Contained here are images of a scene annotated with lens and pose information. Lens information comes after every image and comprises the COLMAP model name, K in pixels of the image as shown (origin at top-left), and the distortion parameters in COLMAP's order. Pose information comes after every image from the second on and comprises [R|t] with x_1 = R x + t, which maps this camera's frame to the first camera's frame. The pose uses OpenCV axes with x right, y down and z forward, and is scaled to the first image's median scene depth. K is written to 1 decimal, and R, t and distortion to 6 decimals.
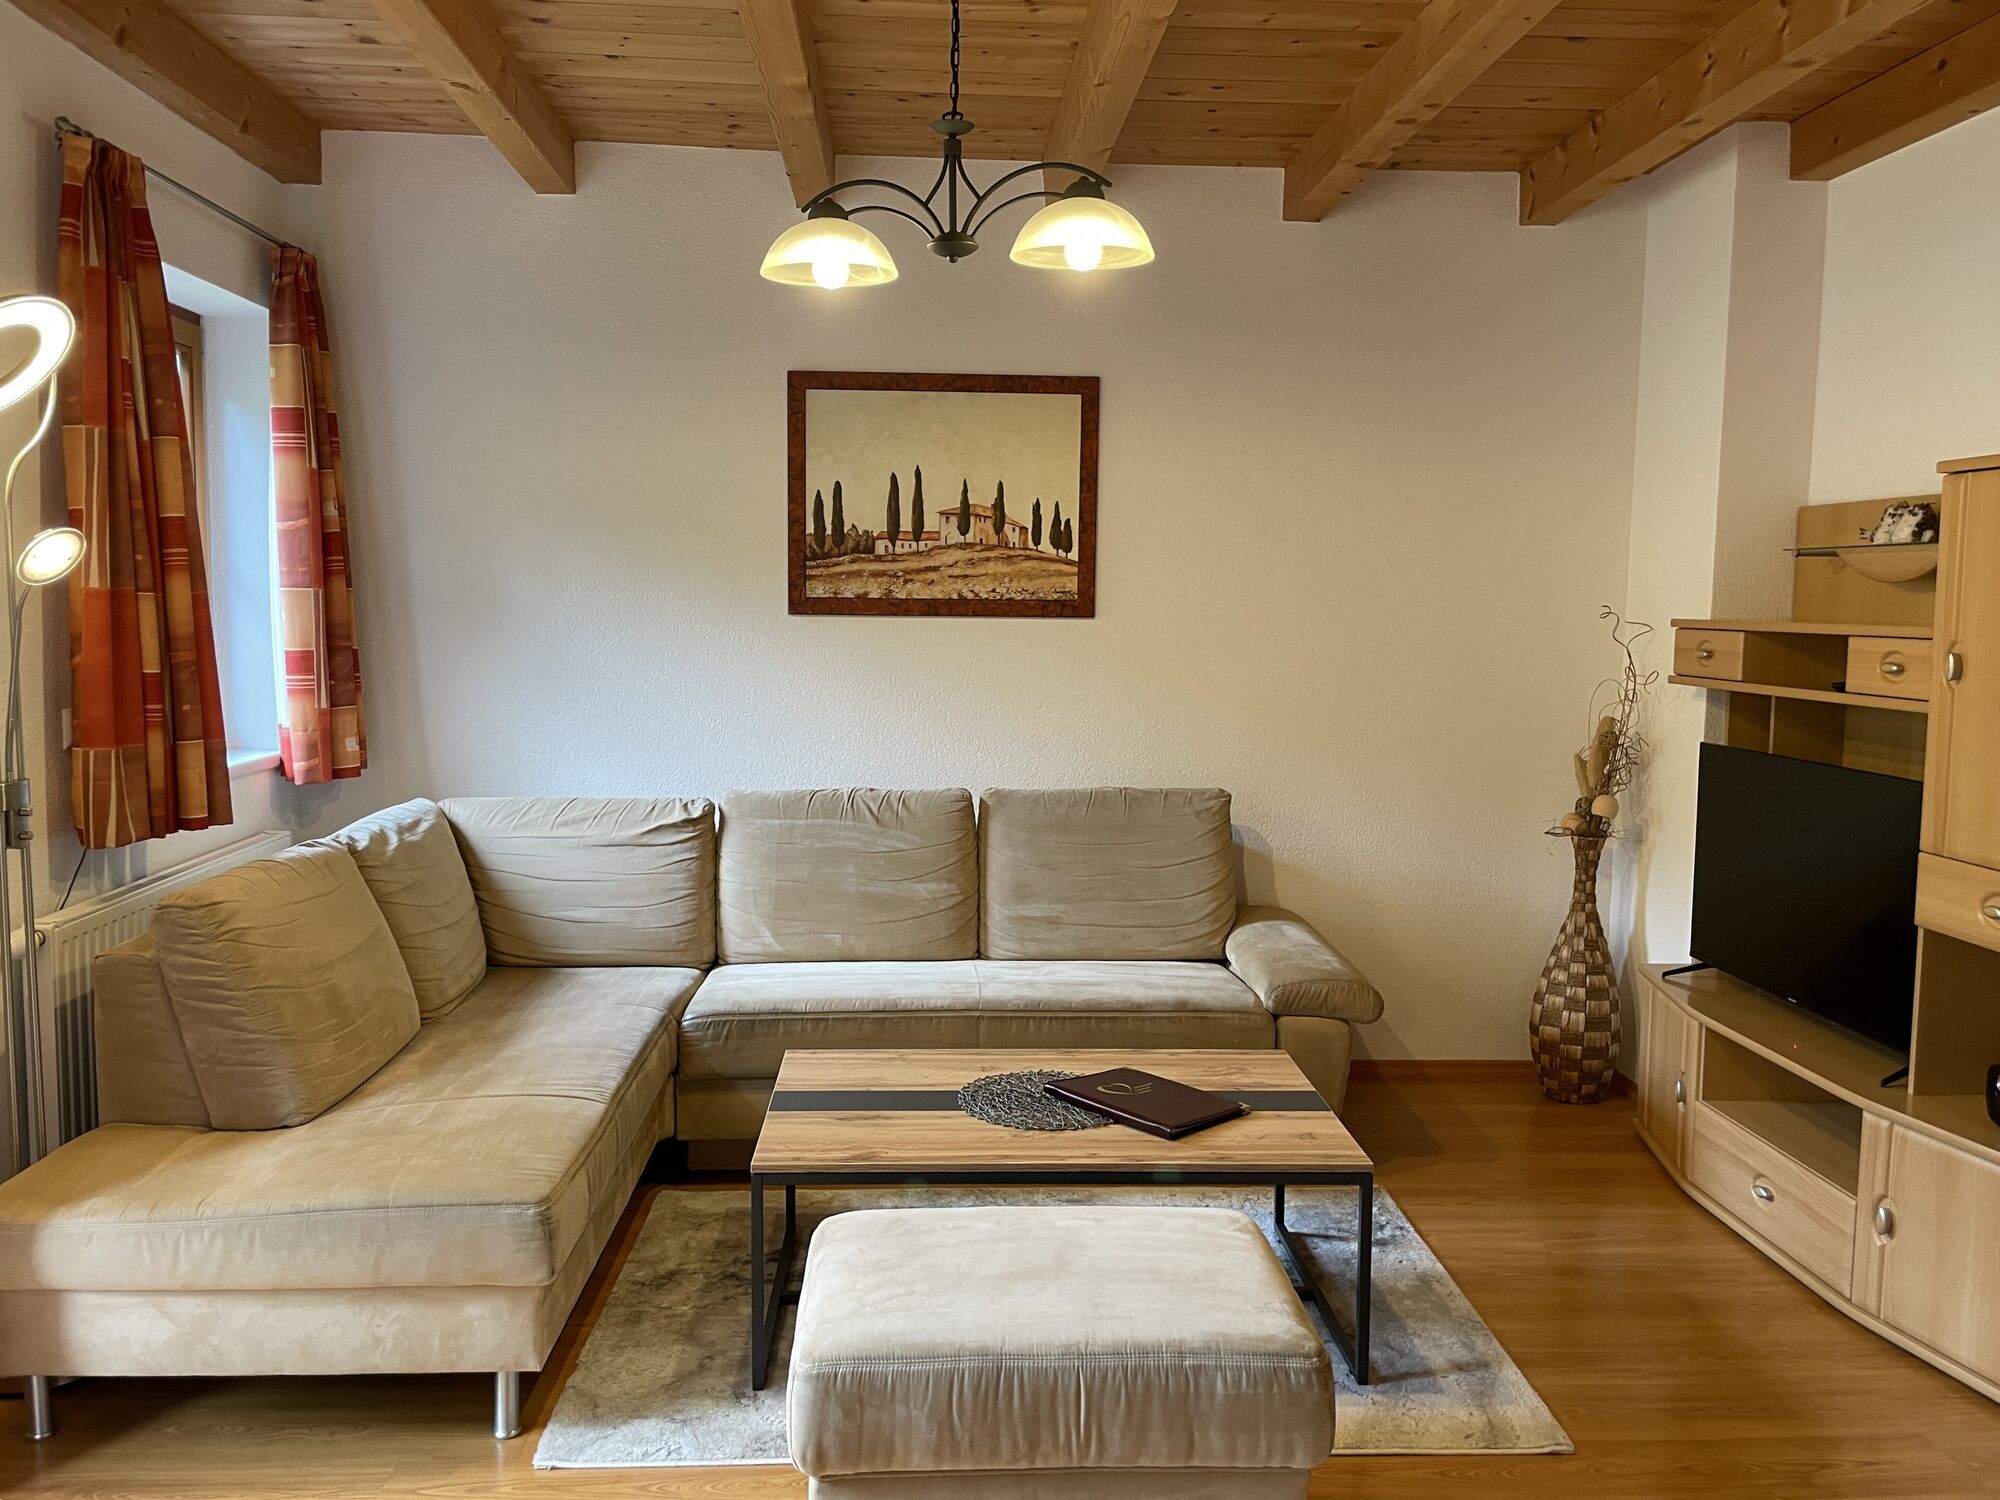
lens RADIAL K [[1567.9, 0, 1000.0], [0, 1567.9, 750.0], [0, 0, 1]] dist [0.614123, -0.004828]
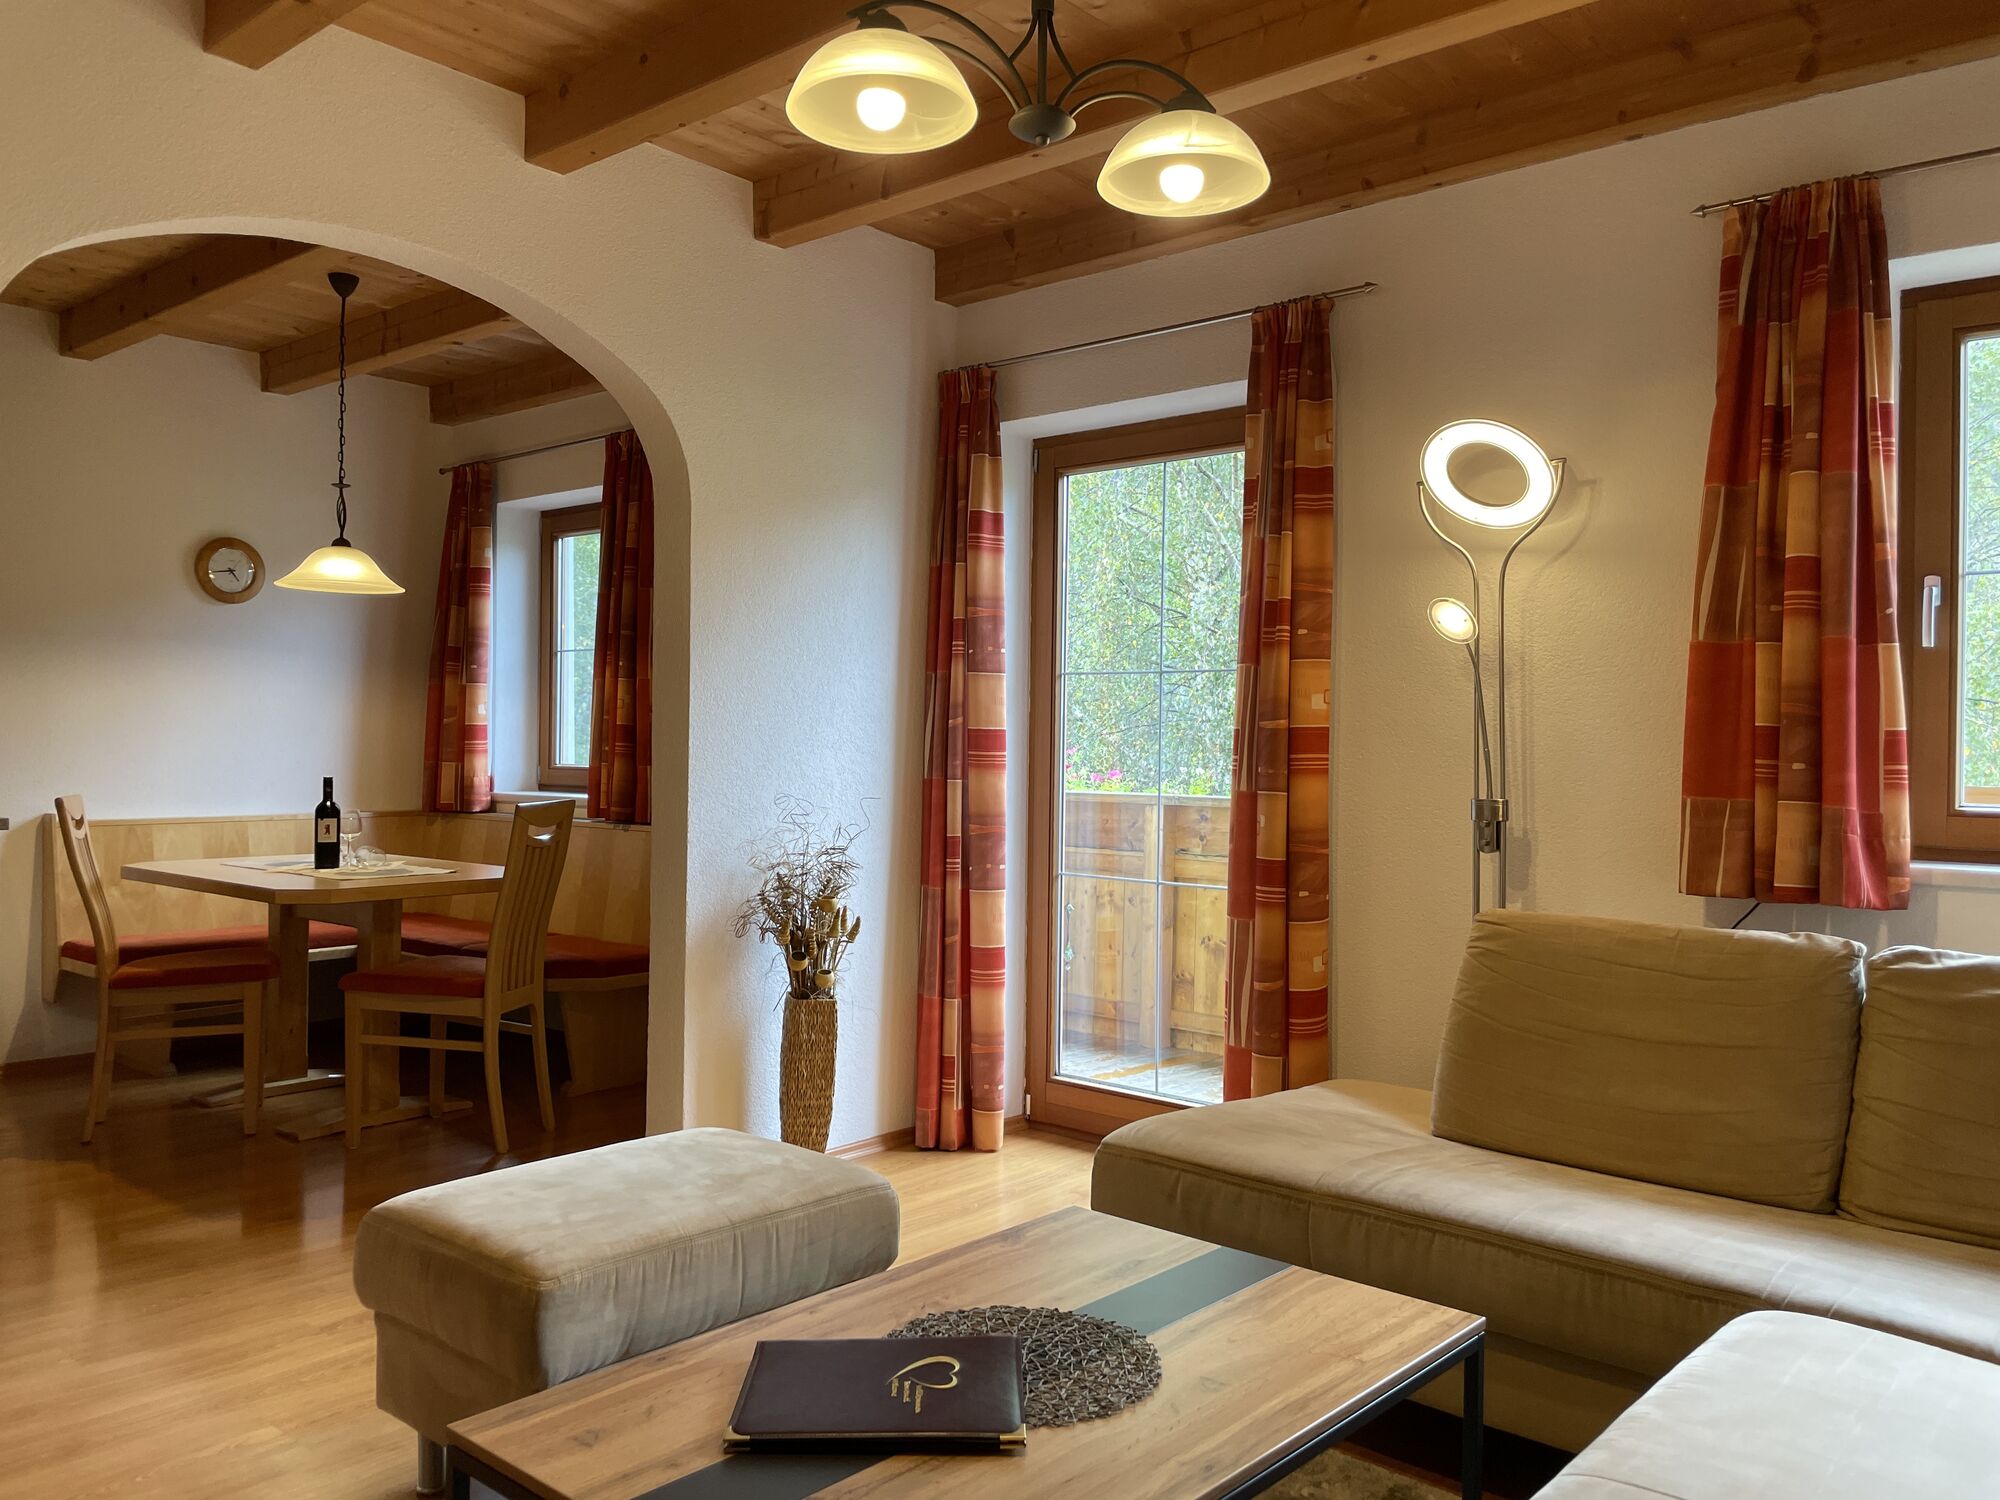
lens RADIAL K [[1567.9, 0, 1000.0], [0, 1567.9, 750.0], [0, 0, 1]] dist [0.614123, -0.004828]
pose [[-0.693871, -0.013046, -0.719981, 0.218257], [-0.074448, 0.995778, 0.053704, -0.022438], [0.716240, 0.090865, -0.691913, 0.613490]]
